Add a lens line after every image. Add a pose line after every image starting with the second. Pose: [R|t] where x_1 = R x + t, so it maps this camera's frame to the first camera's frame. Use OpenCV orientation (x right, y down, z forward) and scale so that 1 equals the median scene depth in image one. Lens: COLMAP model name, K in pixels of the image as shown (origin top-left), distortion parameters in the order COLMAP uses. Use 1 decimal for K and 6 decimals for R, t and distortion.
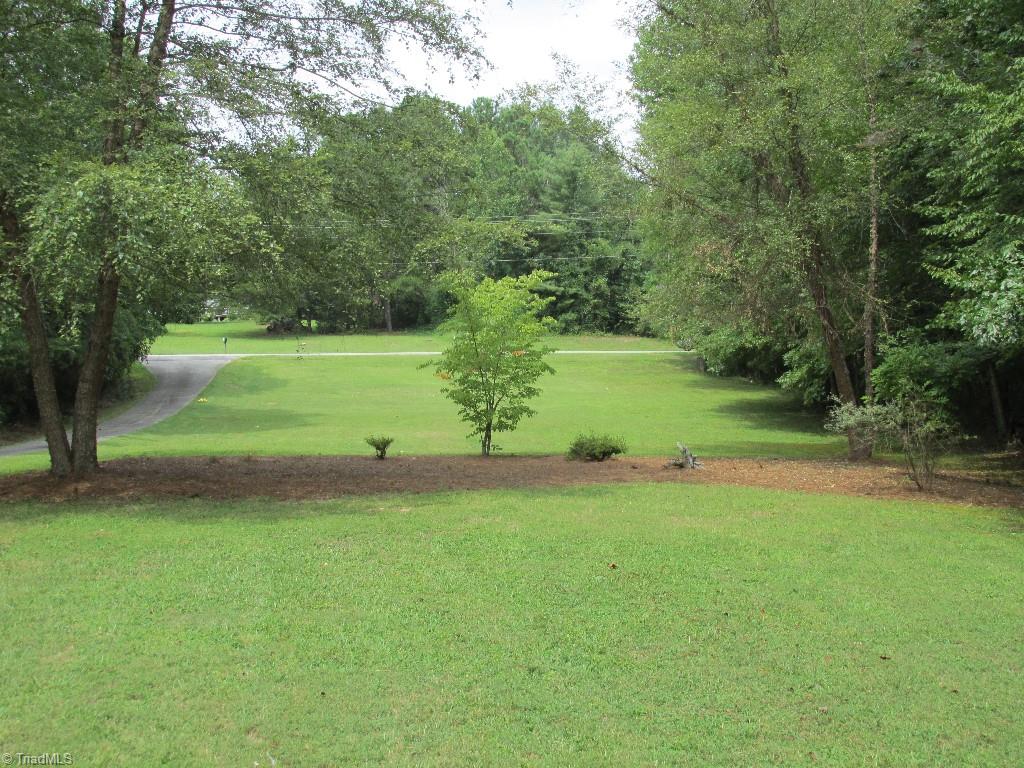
lens RADIAL K [[1319.7, 0, 513.5], [0, 1319.7, 385.5], [0, 0, 1]] dist [-0.004679, 0.000000]
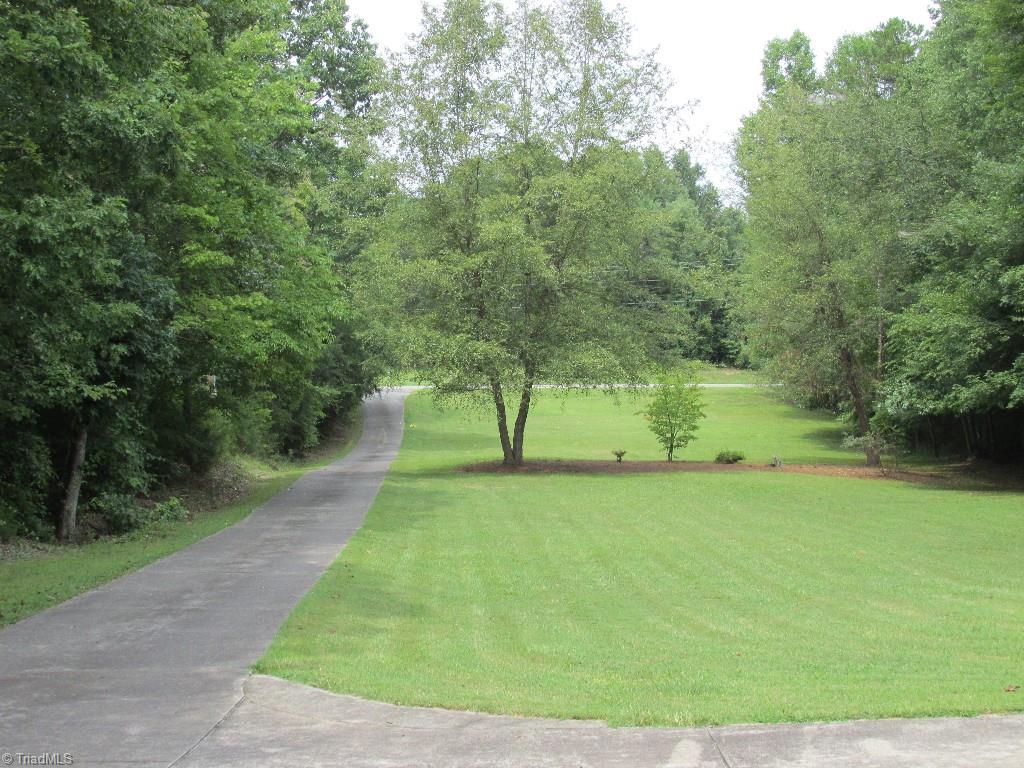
lens RADIAL K [[1522.9, 0, 509.9], [0, 1522.9, 383.8], [0, 0, 1]] dist [-0.058071, 0.000000]
pose [[0.998808, 0.006577, -0.048371, -0.057562], [-0.007196, 0.999894, -0.012625, -0.011306], [0.048283, 0.012958, 0.998750, -0.470220]]
